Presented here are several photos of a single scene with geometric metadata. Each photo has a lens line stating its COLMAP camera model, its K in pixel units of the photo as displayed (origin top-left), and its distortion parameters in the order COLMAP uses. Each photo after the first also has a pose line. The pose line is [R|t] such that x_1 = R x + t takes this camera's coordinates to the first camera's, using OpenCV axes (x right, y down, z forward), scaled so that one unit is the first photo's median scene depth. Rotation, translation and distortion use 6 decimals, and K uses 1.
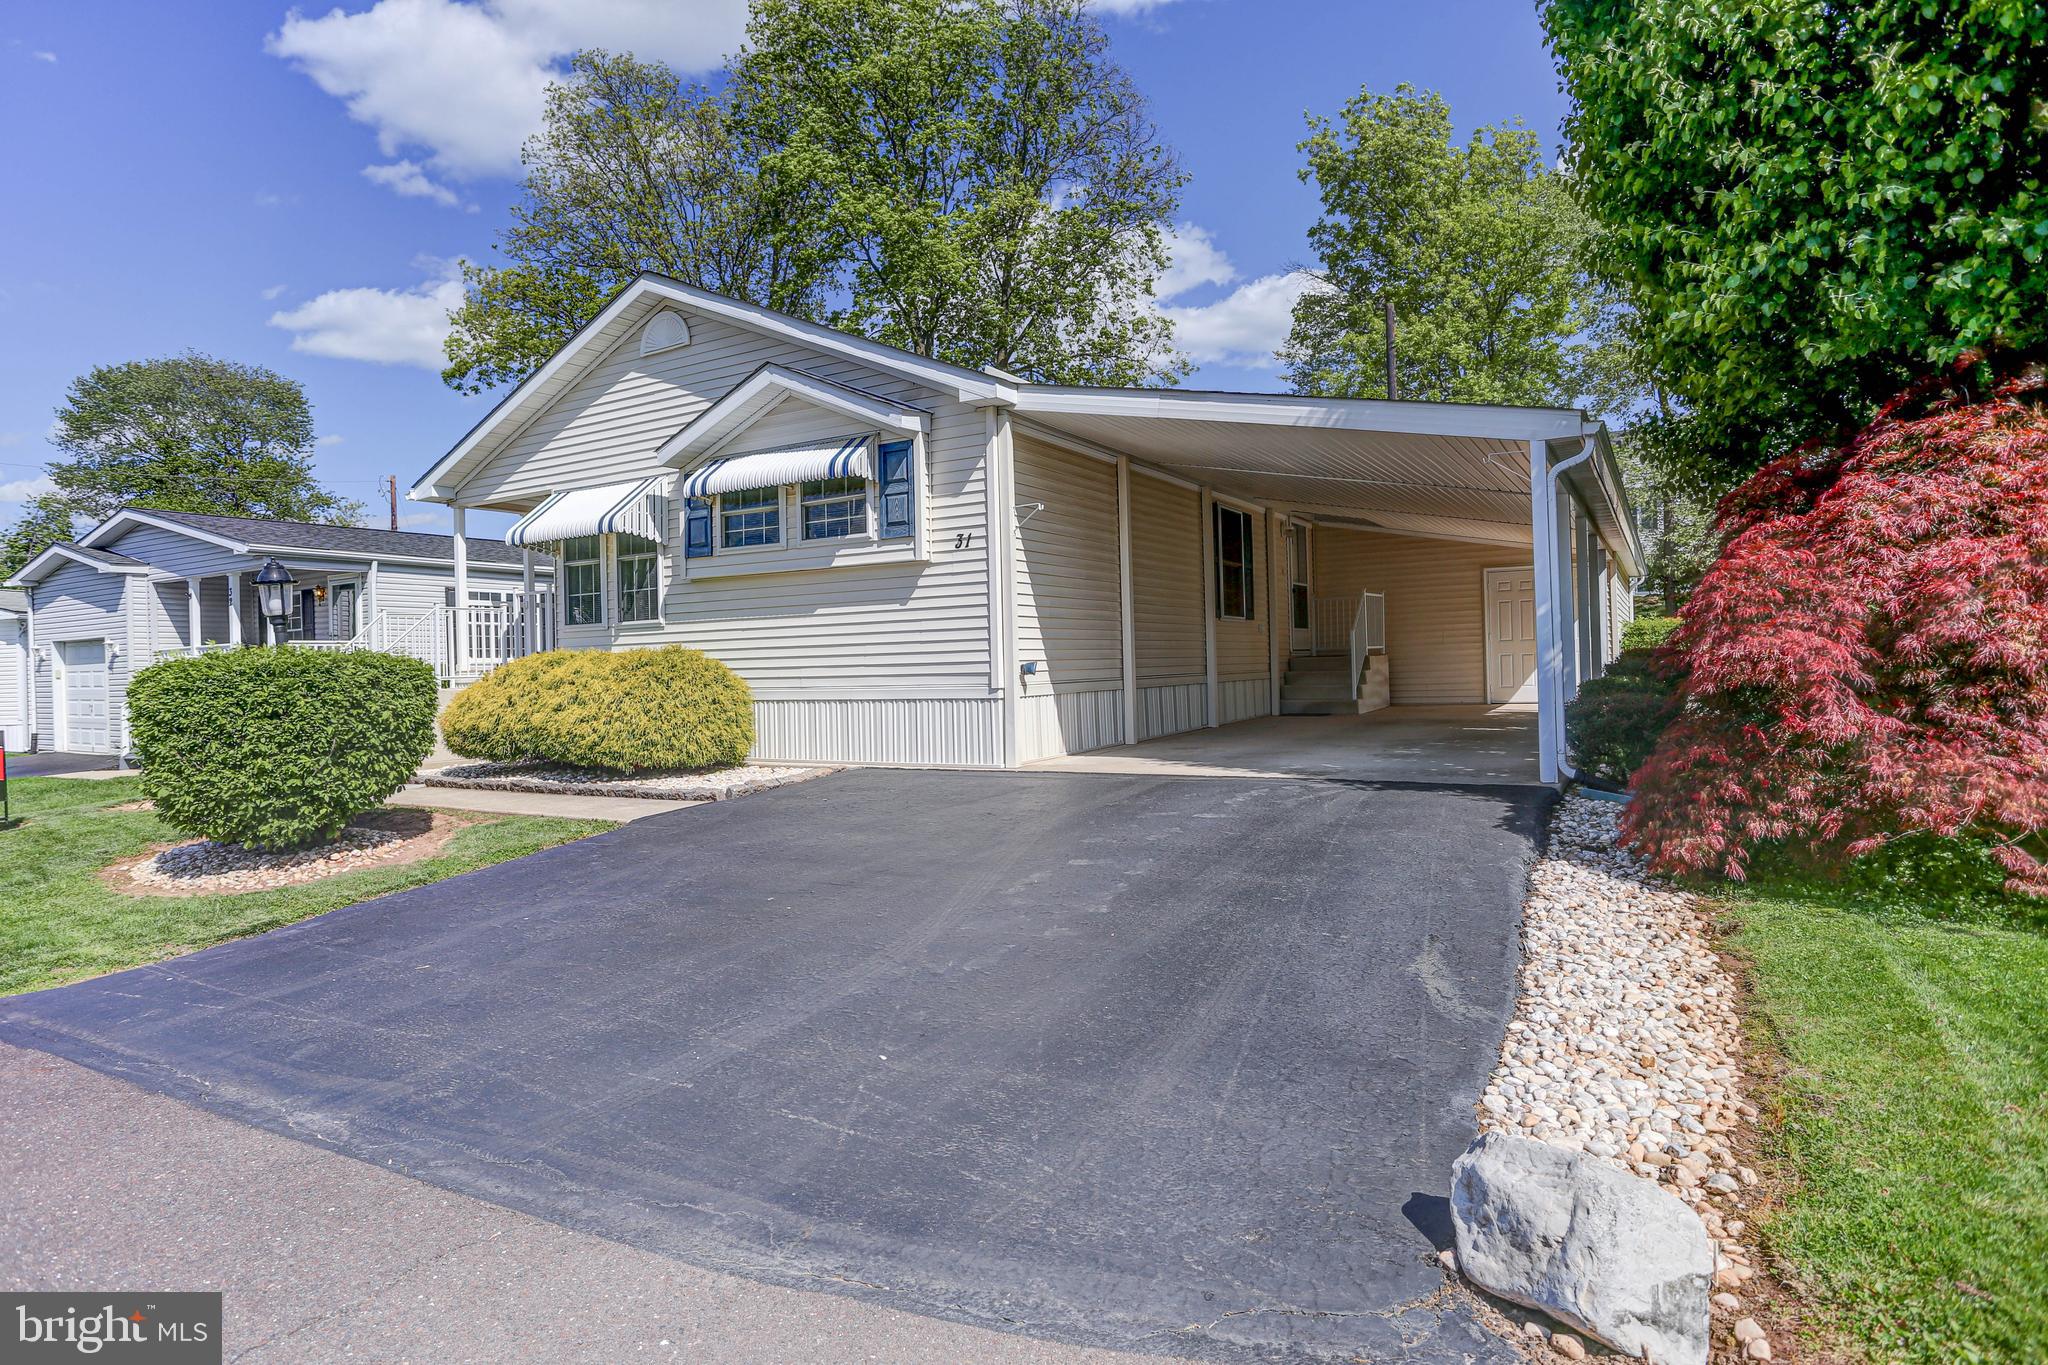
lens RADIAL K [[1124.0, 0, 1021.9], [0, 1124.0, 680.6], [0, 0, 1]] dist [-0.030937, 0.005763]
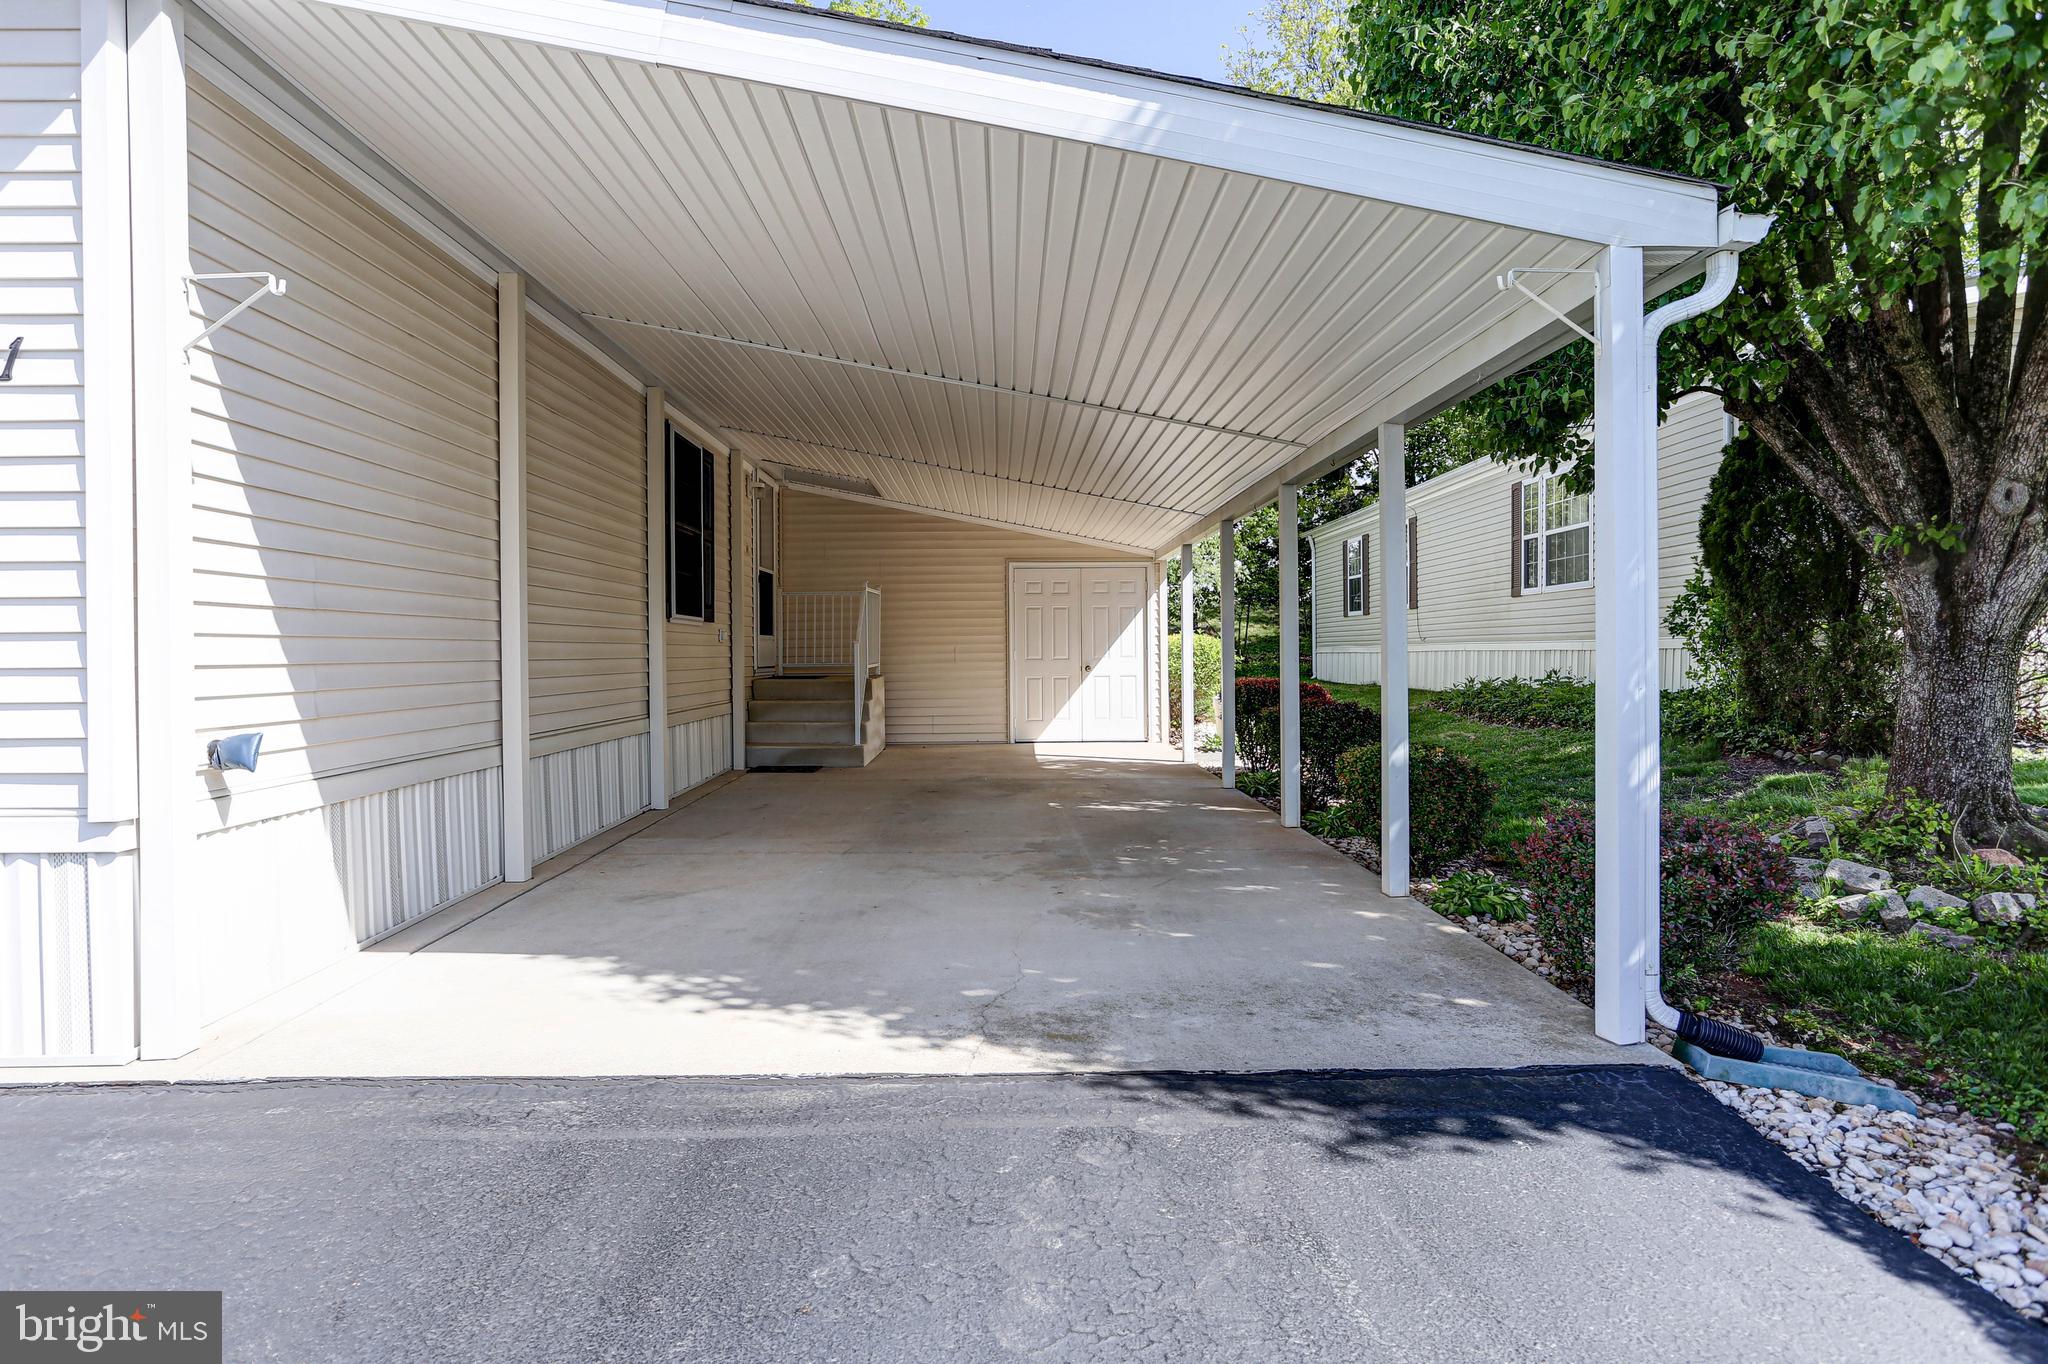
lens RADIAL K [[1124.0, 0, 1019.3], [0, 1124.0, 676.7], [0, 0, 1]] dist [-0.030937, 0.005763]
pose [[0.848579, 0.010085, 0.528973, 0.029234], [-0.010194, 0.999944, -0.002712, -0.033701], [-0.528971, -0.003091, 0.848634, 0.539768]]
